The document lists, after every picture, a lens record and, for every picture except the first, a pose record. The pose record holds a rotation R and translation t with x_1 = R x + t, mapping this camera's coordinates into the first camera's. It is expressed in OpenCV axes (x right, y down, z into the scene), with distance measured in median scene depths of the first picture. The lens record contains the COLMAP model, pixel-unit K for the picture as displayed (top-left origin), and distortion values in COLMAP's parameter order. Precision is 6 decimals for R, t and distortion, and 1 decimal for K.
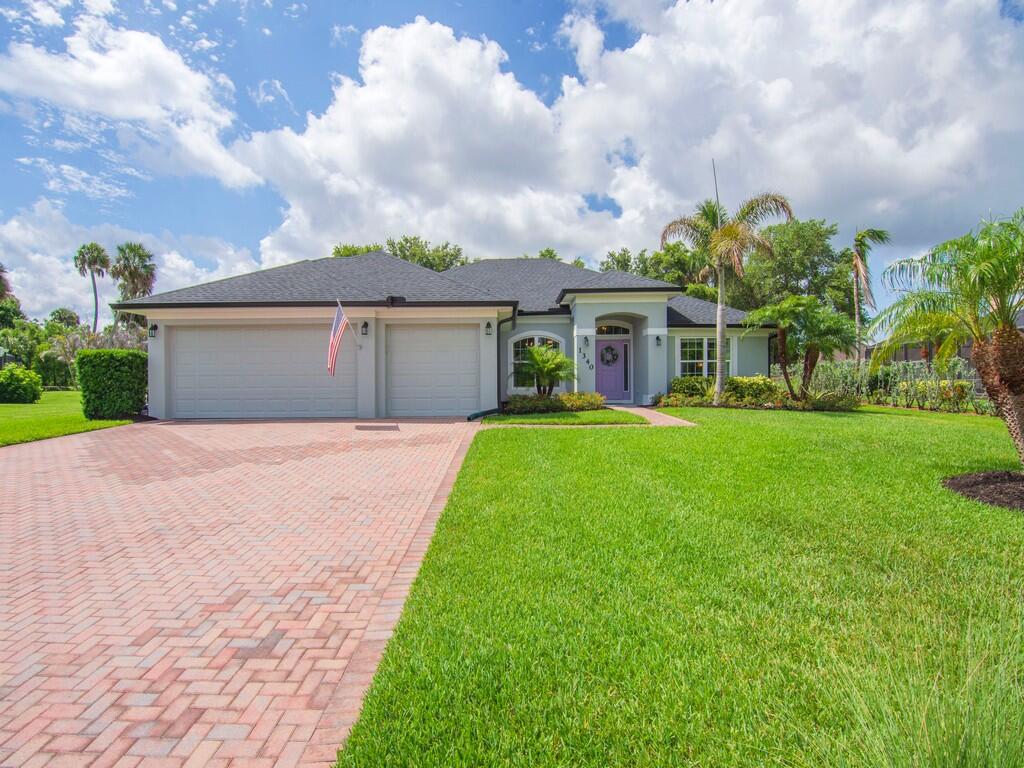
lens RADIAL K [[493.1, 0, 508.5], [0, 493.1, 389.3], [0, 0, 1]] dist [-0.005970, -0.010069]
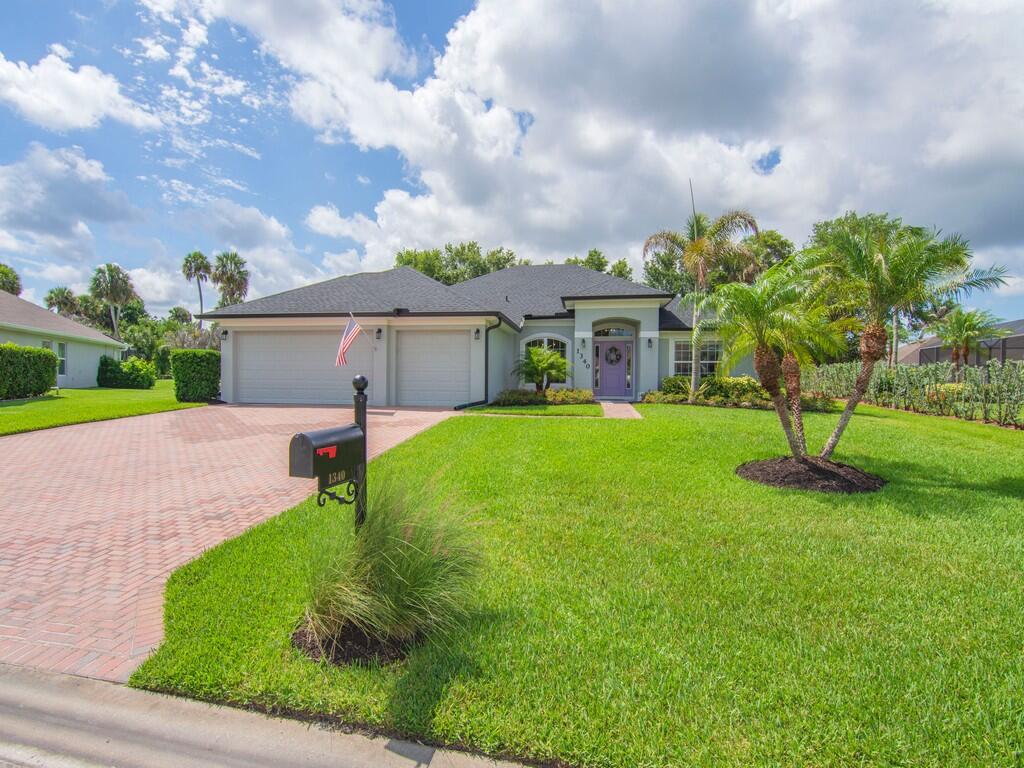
lens RADIAL K [[493.1, 0, 508.5], [0, 493.1, 389.3], [0, 0, 1]] dist [-0.005970, -0.010069]
pose [[0.988241, 0.019413, -0.151669, 0.174218], [-0.017771, 0.999768, 0.012179, -0.003751], [0.151870, -0.009341, 0.988356, -0.140321]]
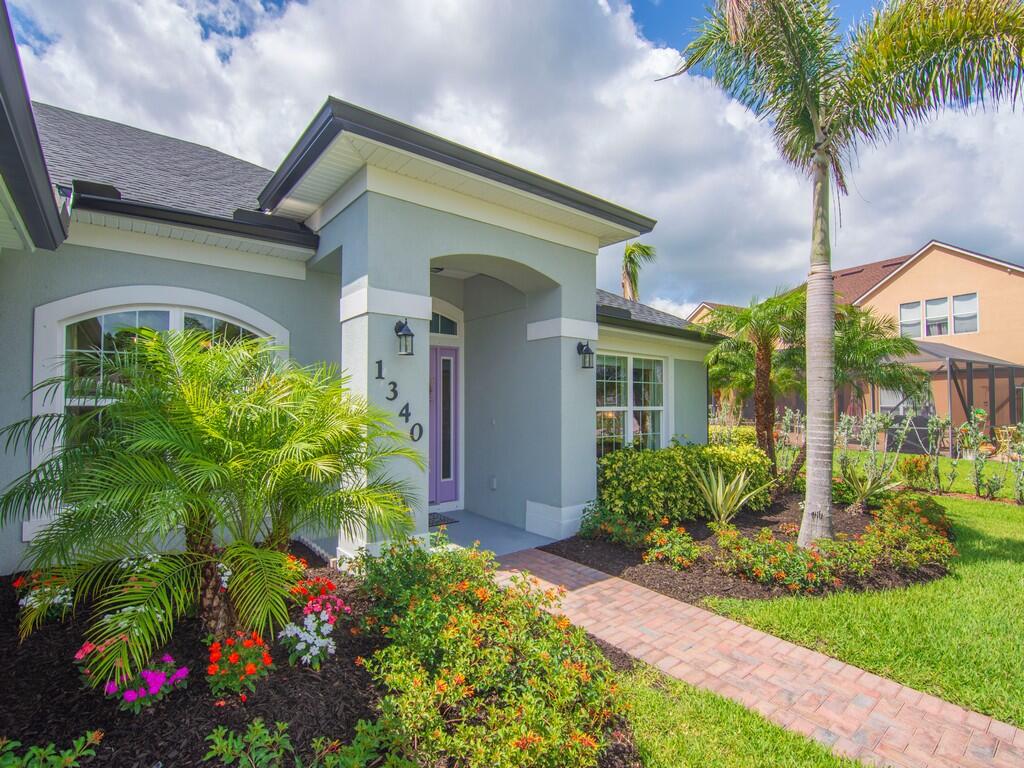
lens RADIAL K [[493.1, 0, 508.5], [0, 493.1, 389.3], [0, 0, 1]] dist [-0.005970, -0.010069]
pose [[0.780519, 0.028046, 0.624503, 0.037914], [-0.002550, 0.999128, -0.041683, -0.062769], [-0.625127, 0.030942, 0.779910, 0.814176]]
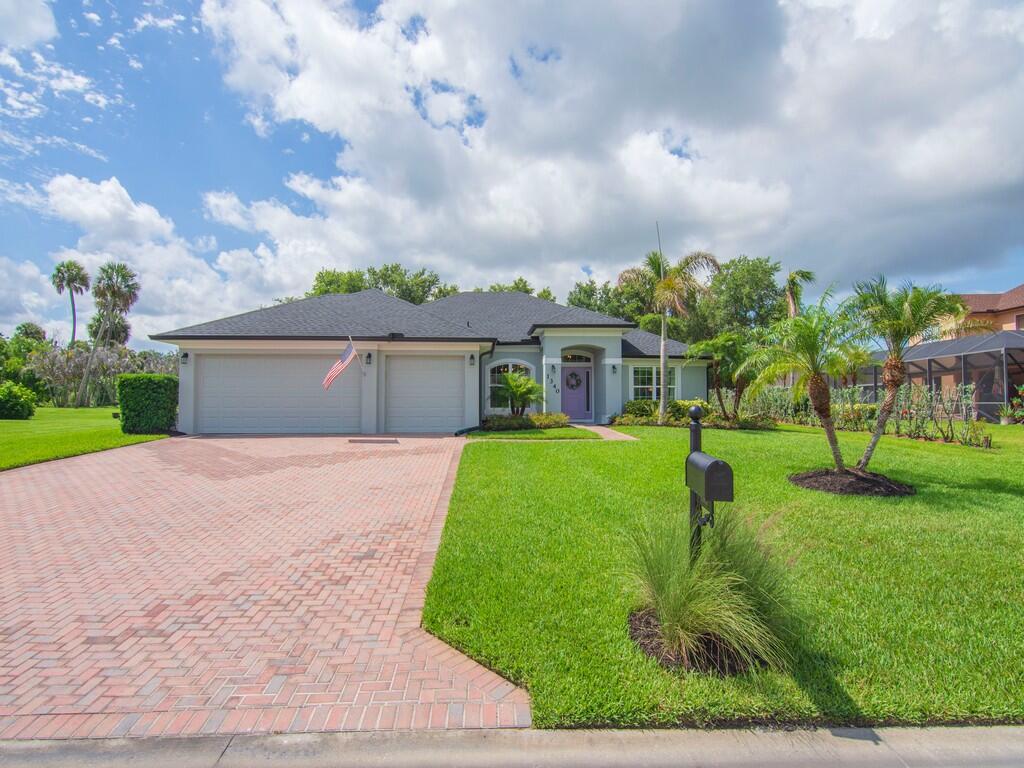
lens RADIAL K [[493.1, 0, 508.5], [0, 493.1, 389.3], [0, 0, 1]] dist [-0.005970, -0.010069]
pose [[0.998215, 0.008610, 0.059093, -0.017583], [-0.006356, 0.999249, -0.038223, -0.004321], [-0.059378, 0.037779, 0.997520, -0.165759]]
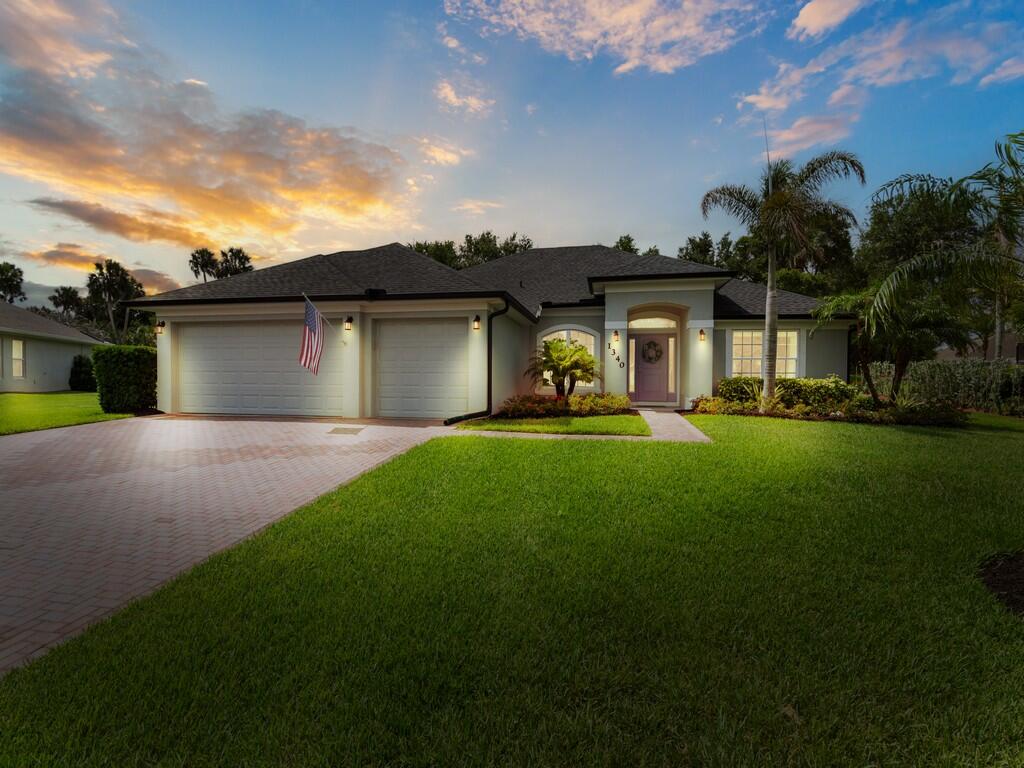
lens RADIAL K [[493.4, 0, 507.7], [0, 493.4, 383.6], [0, 0, 1]] dist [-0.002955, 0.000048]
pose [[0.980288, 0.015350, -0.196978, 0.154188], [-0.015317, 0.999881, 0.001692, -0.011068], [0.196981, 0.001359, 0.980406, 0.099916]]
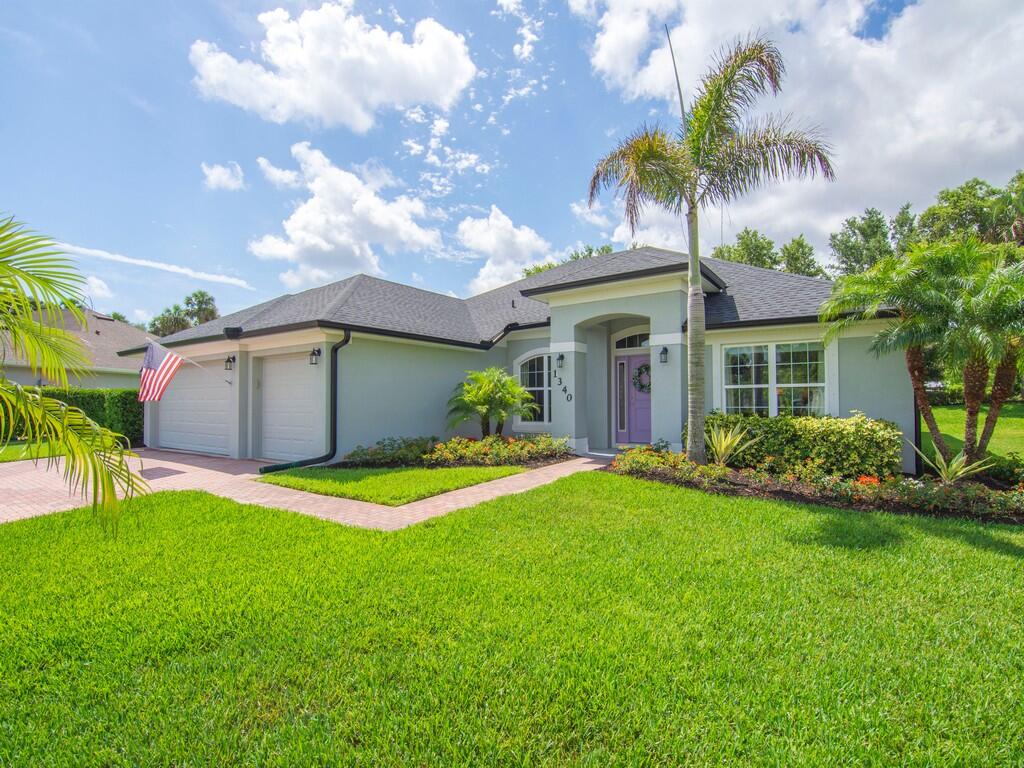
lens RADIAL K [[481.2, 0, 511.5], [0, 481.2, 390.6], [0, 0, 1]] dist [0.001227, -0.020586]
pose [[0.814341, -0.008128, -0.580329, 0.532053], [-0.005420, 0.999752, -0.021608, -0.043558], [0.580361, 0.020742, 0.814095, 0.442764]]
